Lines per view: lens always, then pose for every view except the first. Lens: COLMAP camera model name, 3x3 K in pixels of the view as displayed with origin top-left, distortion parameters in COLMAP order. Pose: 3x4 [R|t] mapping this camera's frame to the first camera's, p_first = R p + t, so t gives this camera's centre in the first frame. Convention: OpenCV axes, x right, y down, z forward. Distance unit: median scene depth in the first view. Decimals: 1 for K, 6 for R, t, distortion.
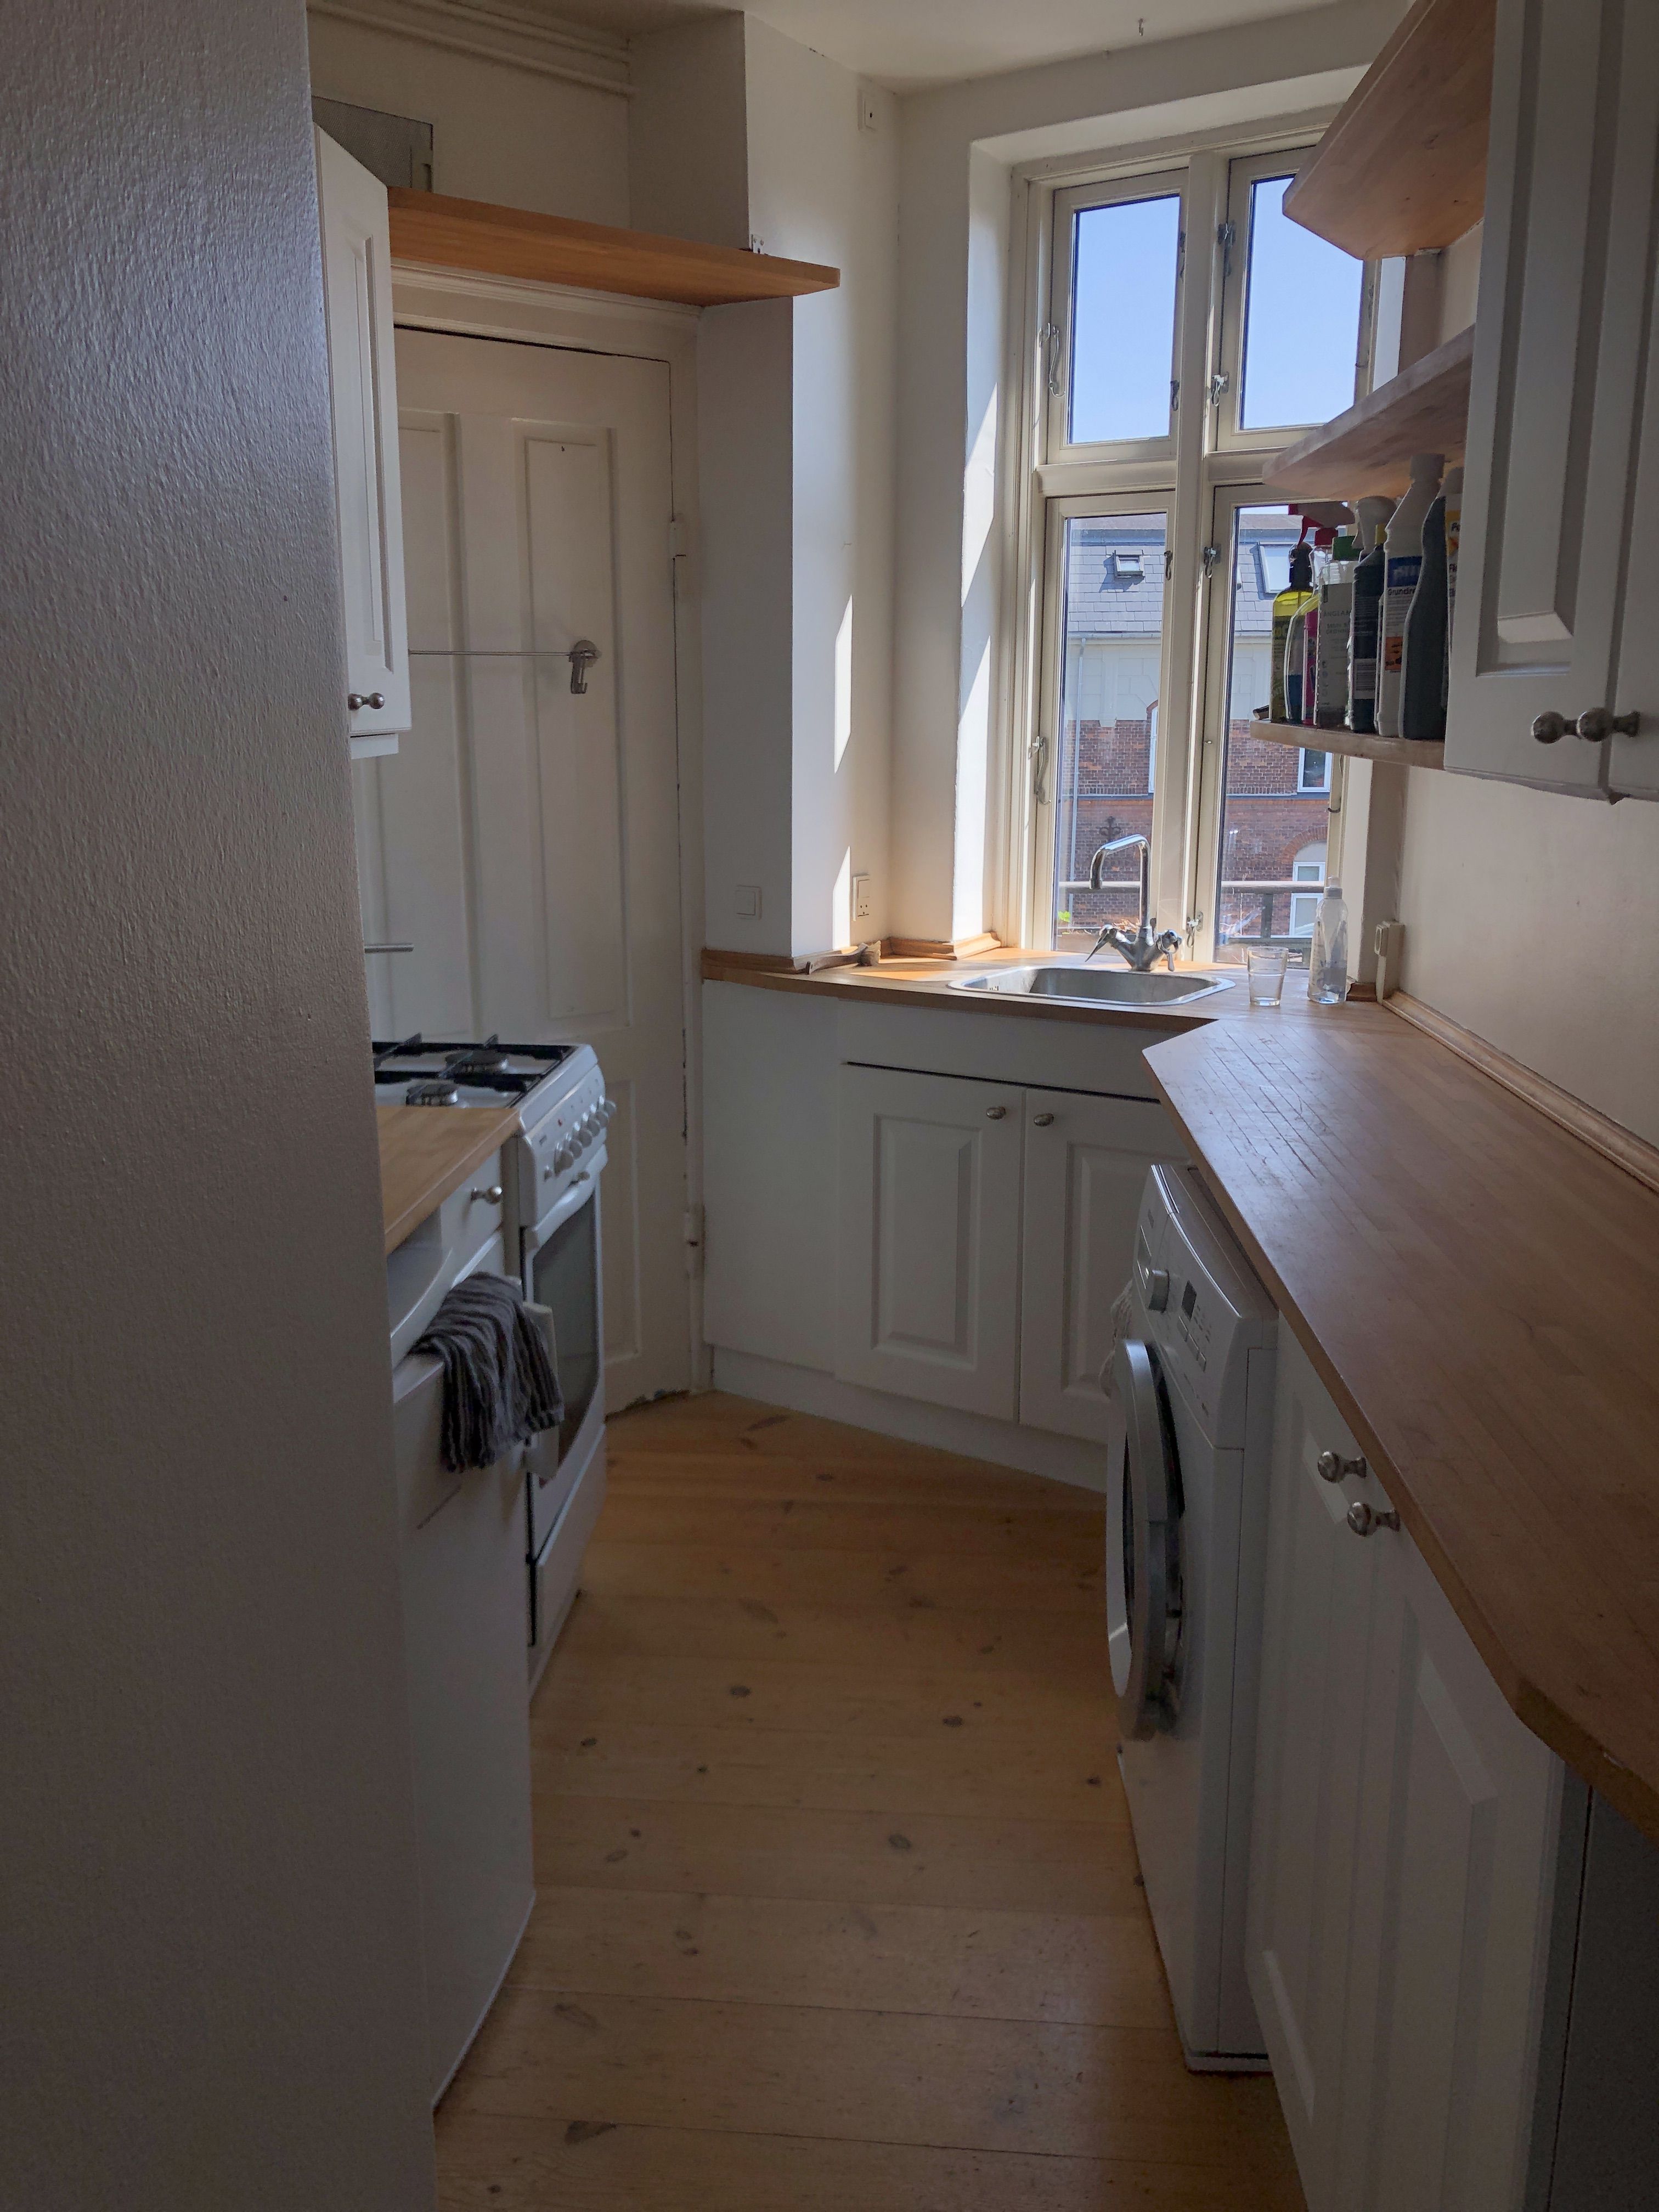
lens RADIAL K [[1805.0, 0, 783.1], [0, 1805.0, 1143.9], [0, 0, 1]] dist [0.069707, -0.200282]
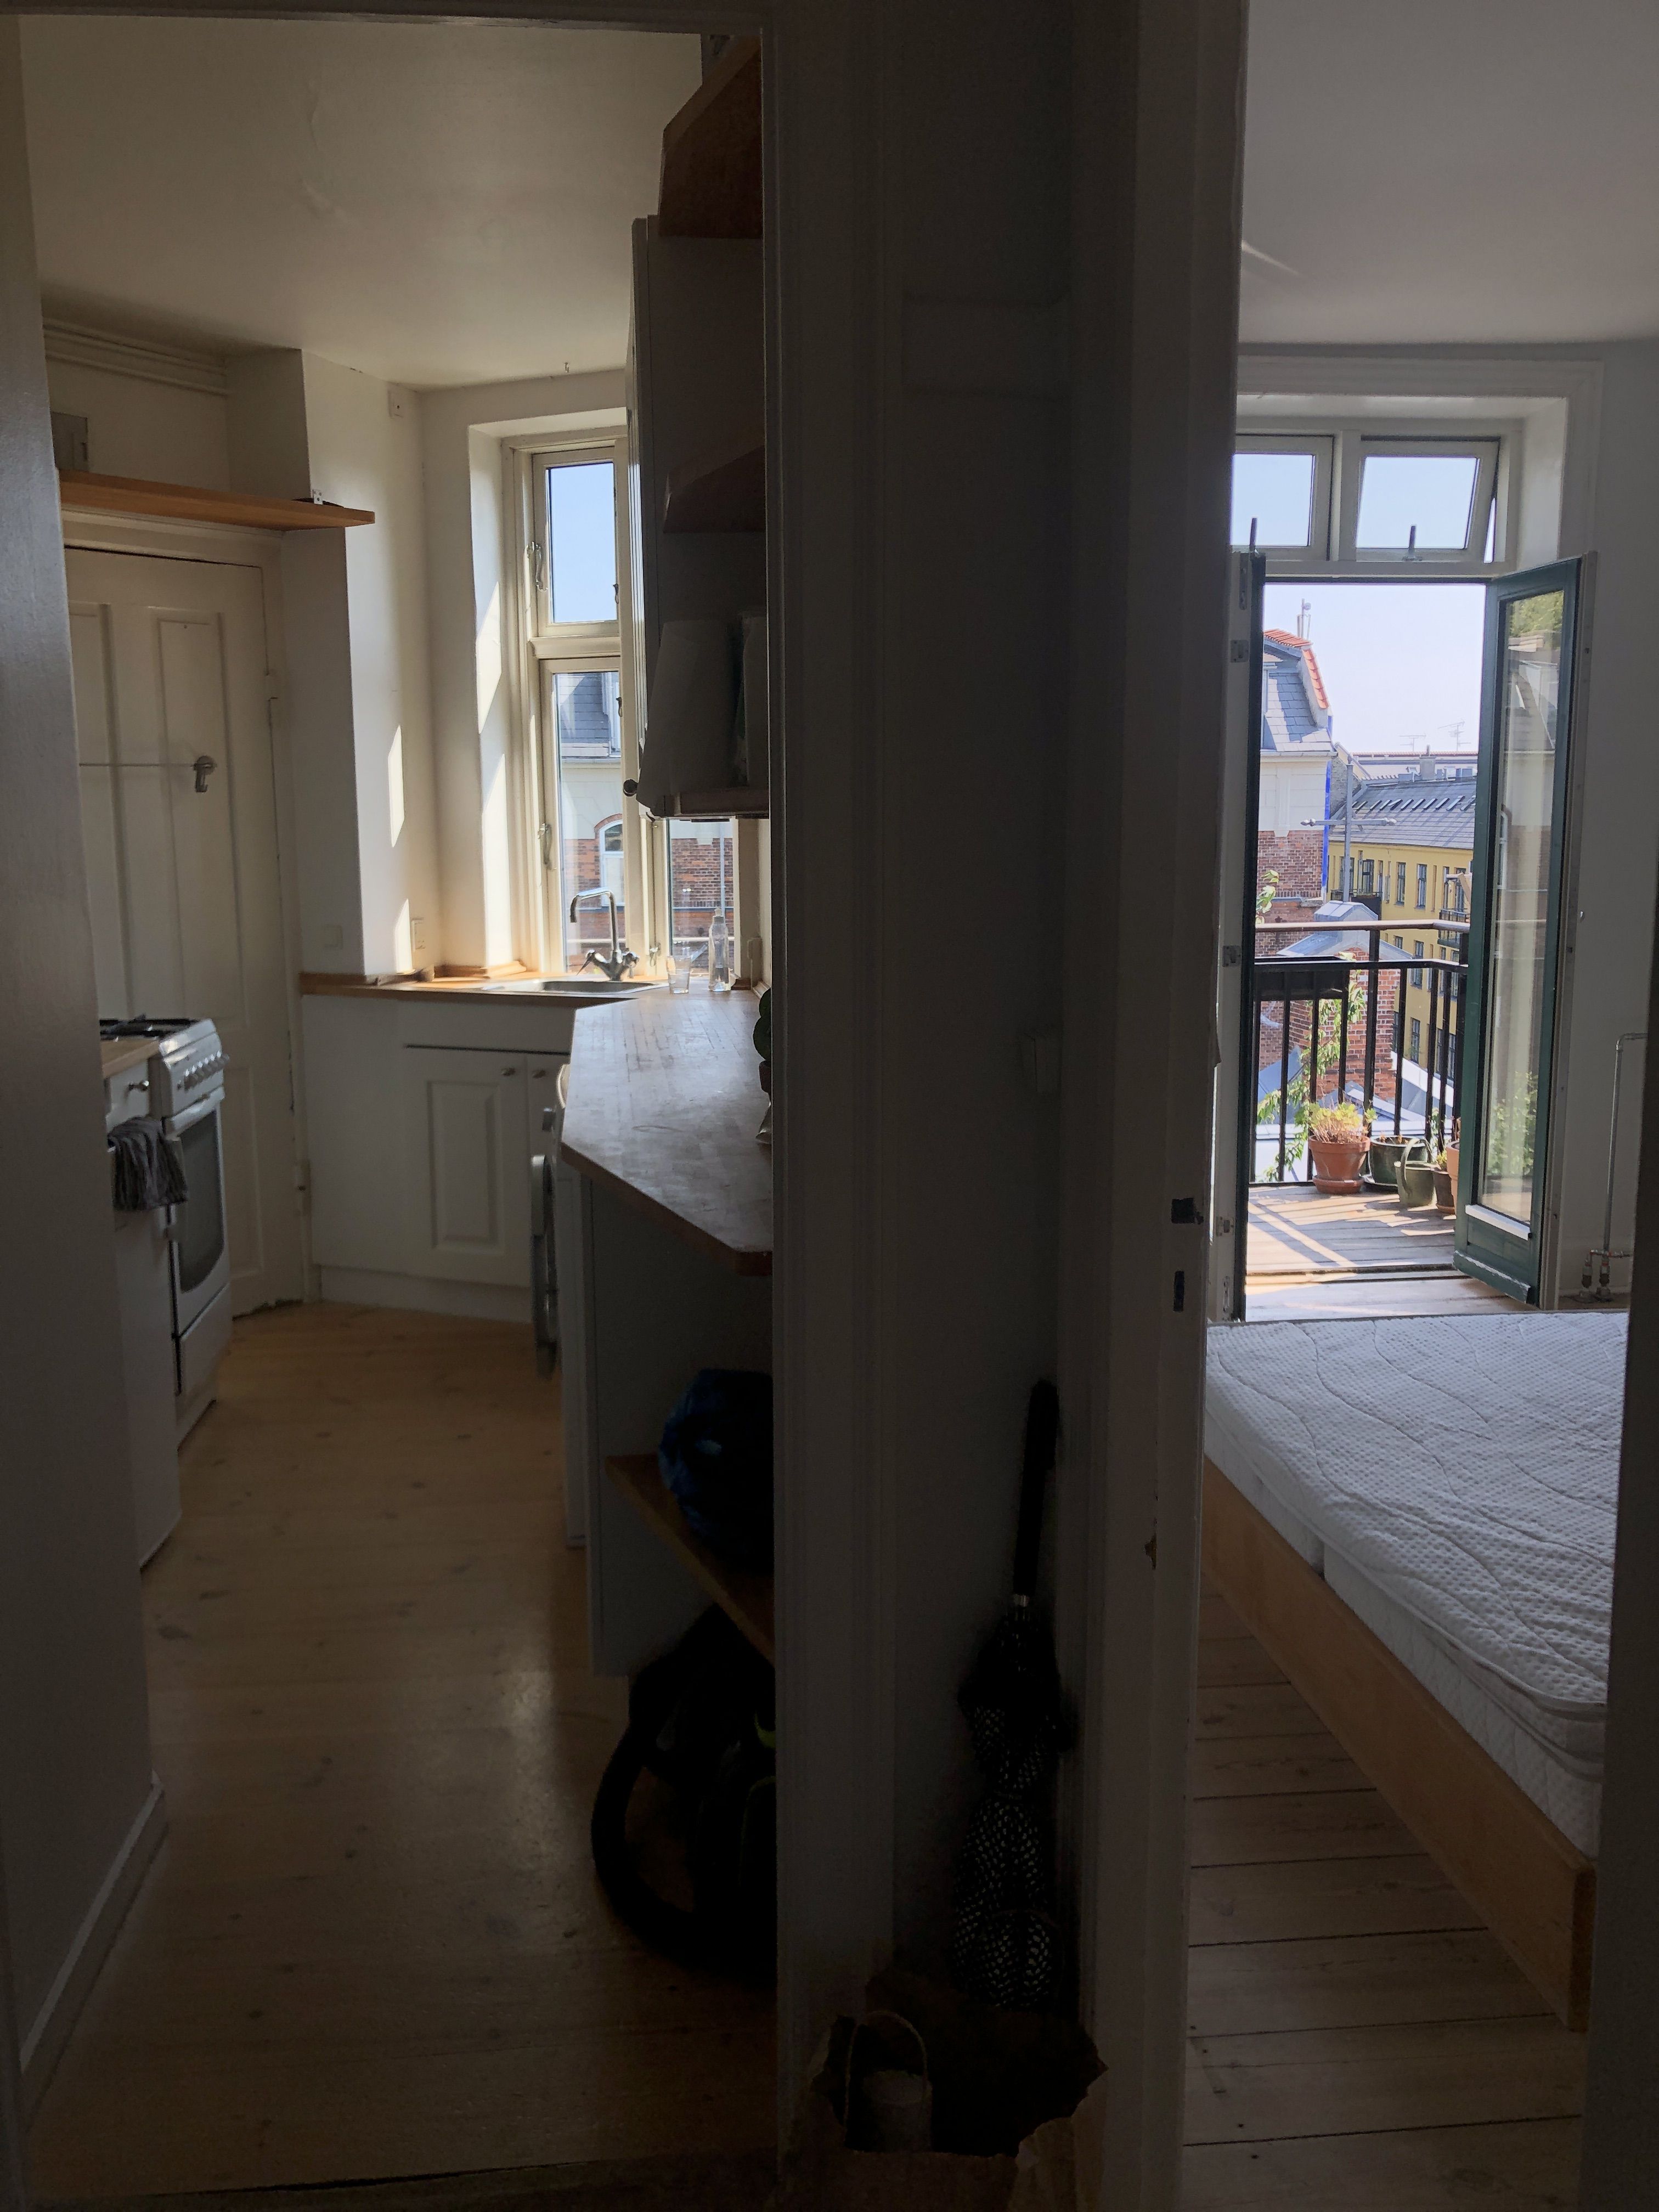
lens RADIAL K [[1778.5, 0, 788.0], [0, 1778.5, 1106.2], [0, 0, 1]] dist [-0.004518, -0.012383]
pose [[0.982054, -0.036347, 0.185066, 0.070053], [0.050830, 0.995953, -0.074124, 0.119964], [-0.181623, 0.082201, 0.979927, -0.417440]]
